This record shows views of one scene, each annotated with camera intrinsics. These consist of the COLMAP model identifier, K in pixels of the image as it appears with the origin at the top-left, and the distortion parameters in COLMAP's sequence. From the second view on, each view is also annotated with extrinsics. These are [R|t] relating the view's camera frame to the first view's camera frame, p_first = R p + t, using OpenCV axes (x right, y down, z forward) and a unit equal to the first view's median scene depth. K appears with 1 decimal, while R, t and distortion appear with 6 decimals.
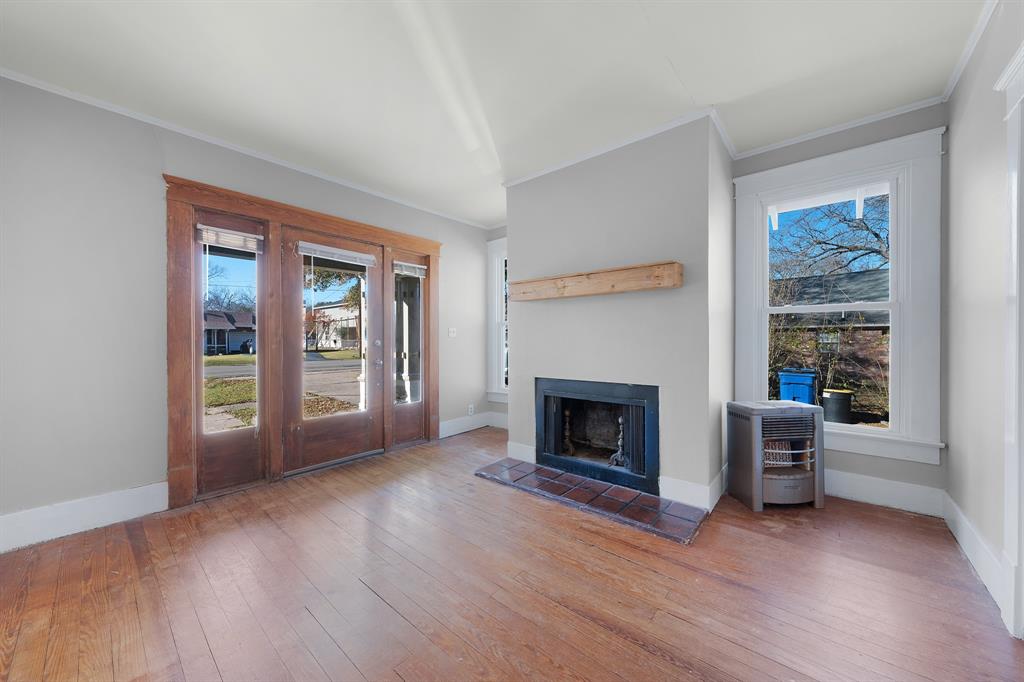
lens RADIAL K [[356.9, 0, 513.0], [0, 356.9, 341.9], [0, 0, 1]] dist [-0.001242, 0.000372]
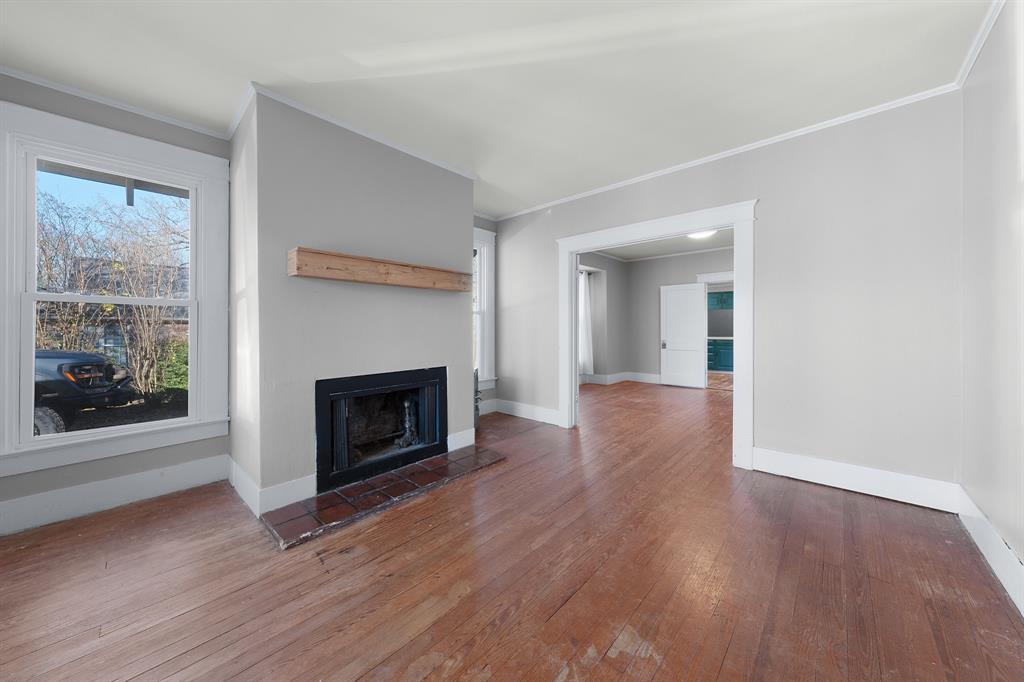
lens RADIAL K [[356.9, 0, 509.5], [0, 356.9, 326.1], [0, 0, 1]] dist [-0.001242, 0.000372]
pose [[0.043231, 0.013195, 0.998978, -0.791626], [0.008898, 0.999868, -0.013591, -0.000211], [-0.999025, 0.009476, 0.043107, 0.655477]]
